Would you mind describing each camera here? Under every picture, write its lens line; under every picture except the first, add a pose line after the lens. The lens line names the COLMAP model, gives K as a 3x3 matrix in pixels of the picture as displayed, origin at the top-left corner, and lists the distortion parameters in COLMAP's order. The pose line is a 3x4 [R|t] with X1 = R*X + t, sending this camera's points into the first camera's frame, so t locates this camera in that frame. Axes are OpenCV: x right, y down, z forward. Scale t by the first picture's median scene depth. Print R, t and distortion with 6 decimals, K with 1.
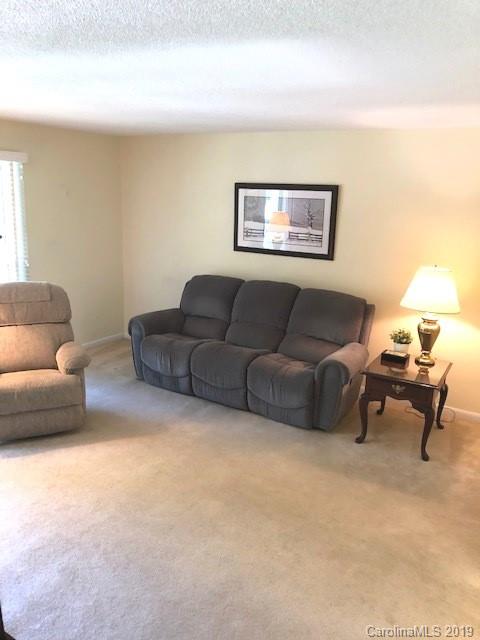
lens RADIAL K [[519.8, 0, 240.0], [0, 519.8, 320.0], [0, 0, 1]] dist [0.005731, -0.074721]
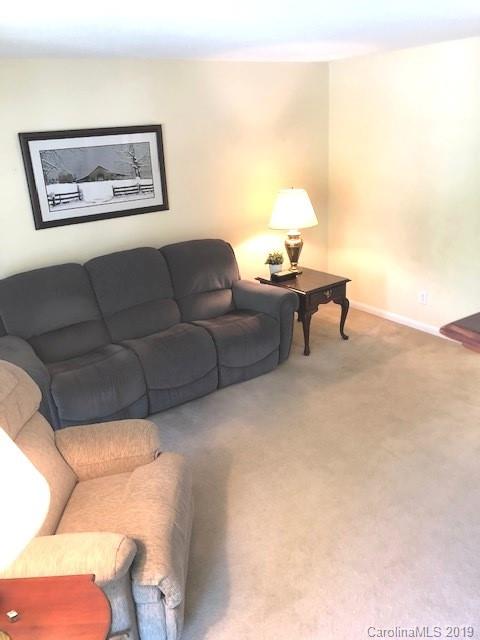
lens RADIAL K [[519.8, 0, 240.0], [0, 519.8, 320.0], [0, 0, 1]] dist [0.005731, -0.074721]
pose [[0.386447, -0.370811, 0.844487, -0.615977], [0.288178, 0.918323, 0.271359, -0.148941], [-0.876135, 0.138497, 0.461743, 0.499948]]
